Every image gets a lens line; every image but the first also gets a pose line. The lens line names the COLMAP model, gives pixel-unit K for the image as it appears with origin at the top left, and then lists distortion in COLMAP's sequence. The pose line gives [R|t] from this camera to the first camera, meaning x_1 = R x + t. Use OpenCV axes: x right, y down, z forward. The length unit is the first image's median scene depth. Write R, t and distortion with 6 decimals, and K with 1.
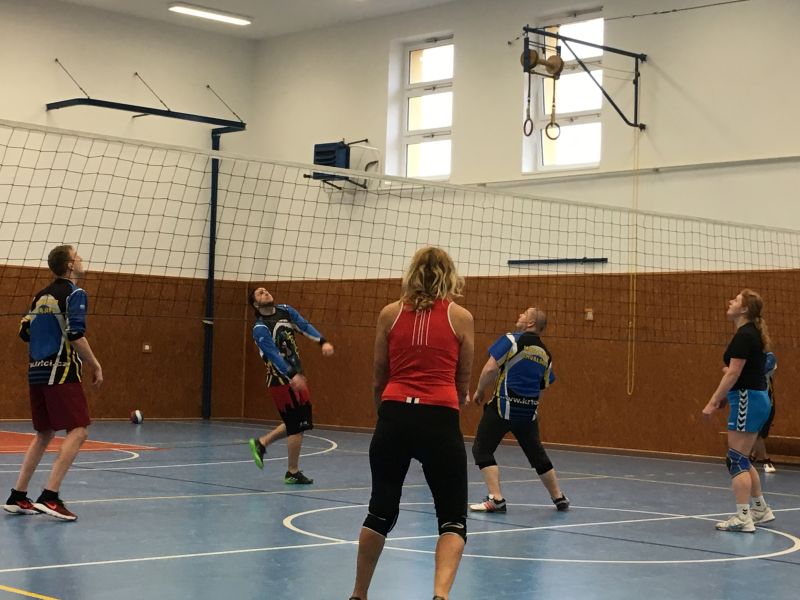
lens RADIAL K [[1592.4, 0, 389.5], [0, 1592.4, 315.5], [0, 0, 1]] dist [0.039351, 0.000000]
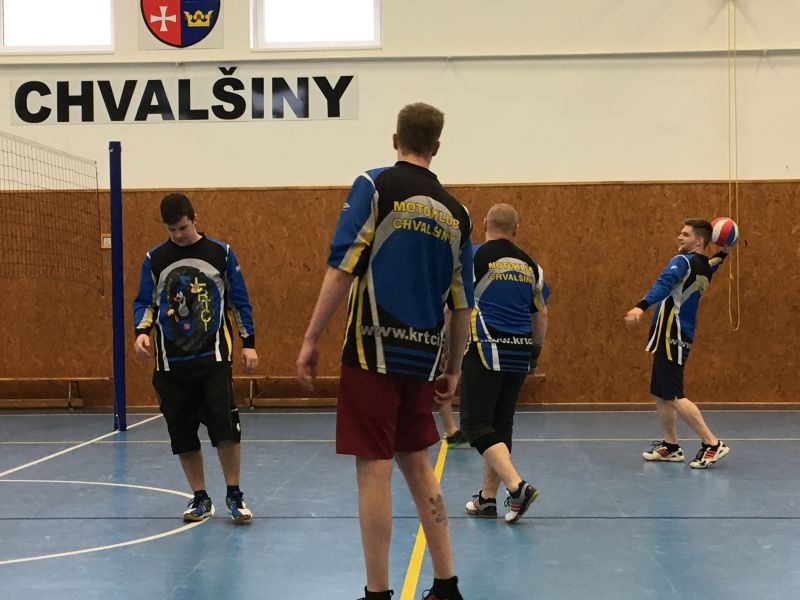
lens RADIAL K [[1552.8, 0, 397.1], [0, 1552.8, 300.9], [0, 0, 1]] dist [0.058879, 0.000000]
pose [[0.713376, -0.041099, 0.699575, -0.135688], [0.015617, 0.998963, 0.042763, -0.000595], [-0.700608, -0.019581, 0.713278, 0.150773]]
